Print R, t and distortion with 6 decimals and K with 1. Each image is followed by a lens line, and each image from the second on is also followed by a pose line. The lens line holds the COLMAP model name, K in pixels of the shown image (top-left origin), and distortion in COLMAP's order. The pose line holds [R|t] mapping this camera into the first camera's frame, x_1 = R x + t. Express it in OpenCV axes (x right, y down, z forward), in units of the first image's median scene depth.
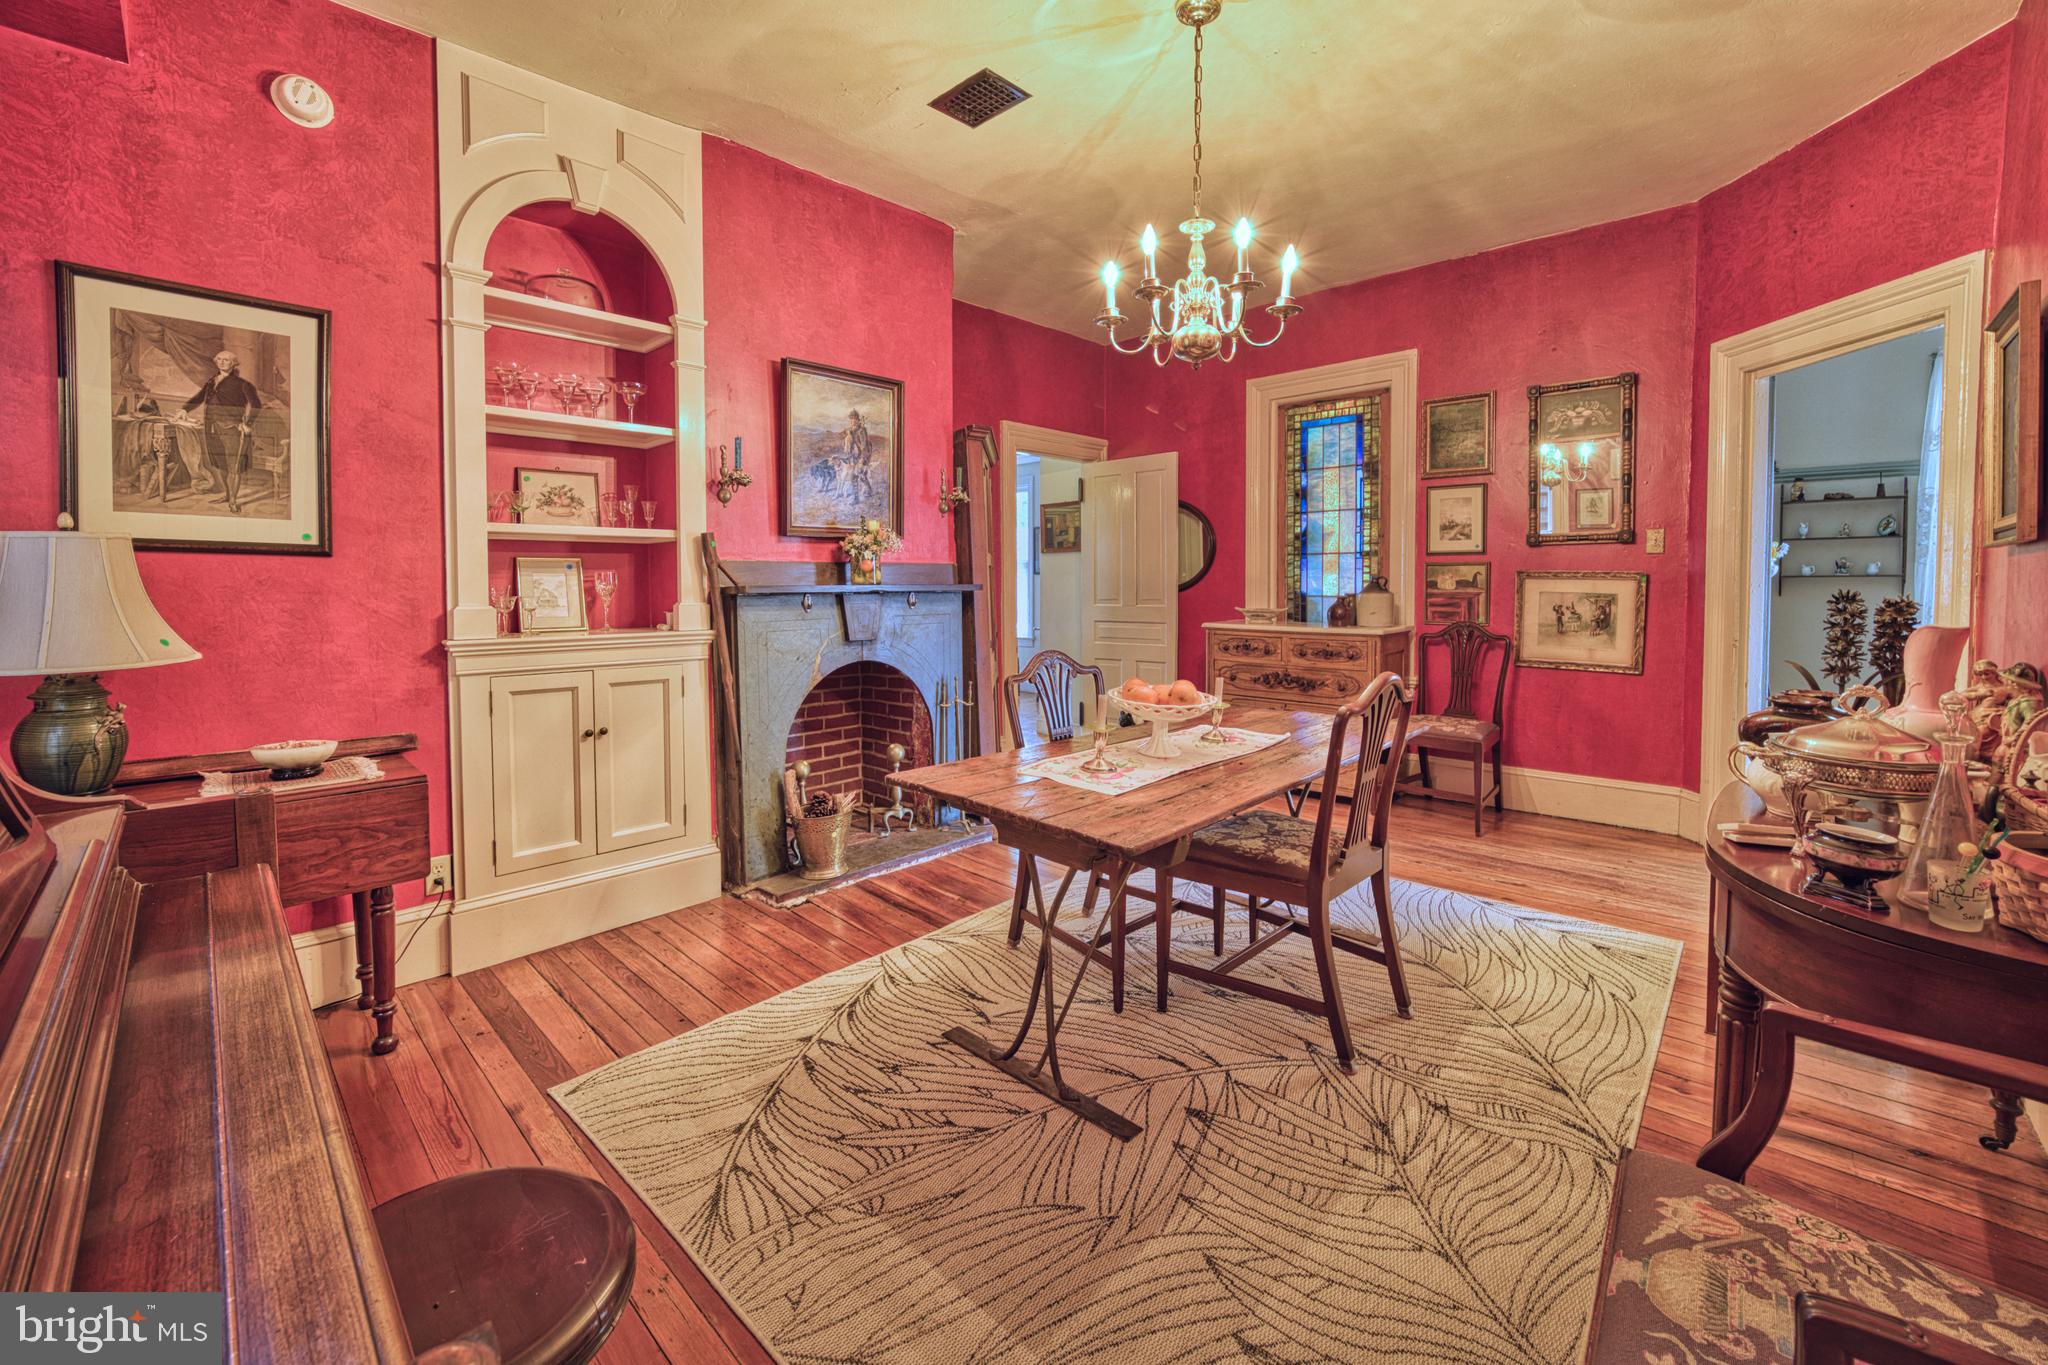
lens RADIAL K [[836.0, 0, 1020.8], [0, 836.0, 677.2], [0, 0, 1]] dist [-0.056486, 0.007627]
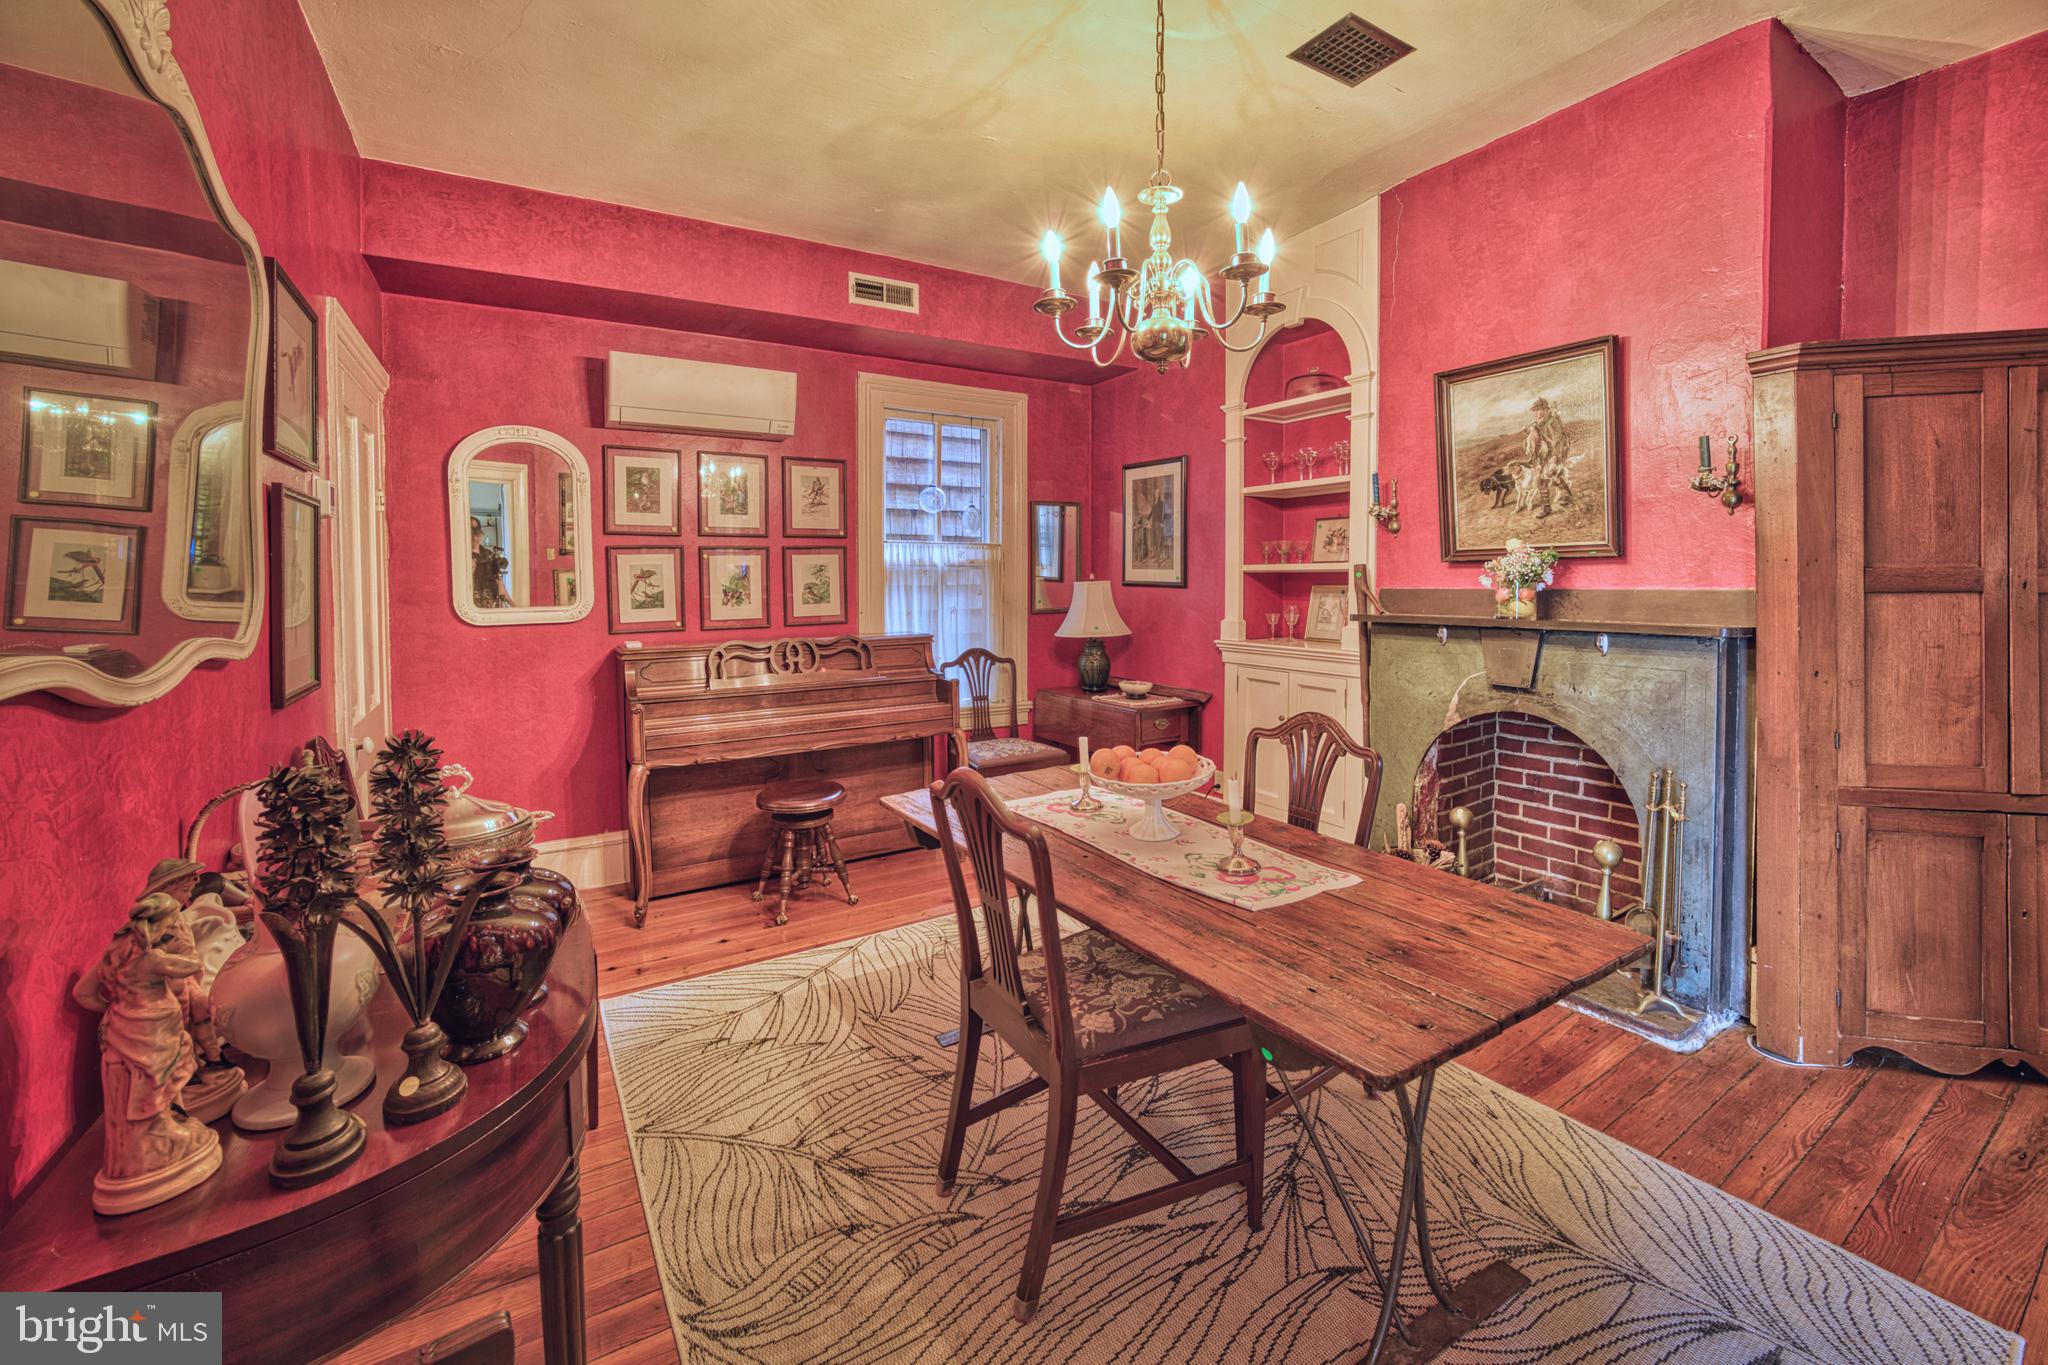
lens RADIAL K [[836.0, 0, 1020.8], [0, 836.0, 677.2], [0, 0, 1]] dist [-0.056486, 0.007627]
pose [[-0.281863, 0.121220, -0.951766, 0.854617], [-0.085777, 0.984831, 0.150834, -0.160474], [0.955613, 0.124154, -0.267189, 0.916268]]
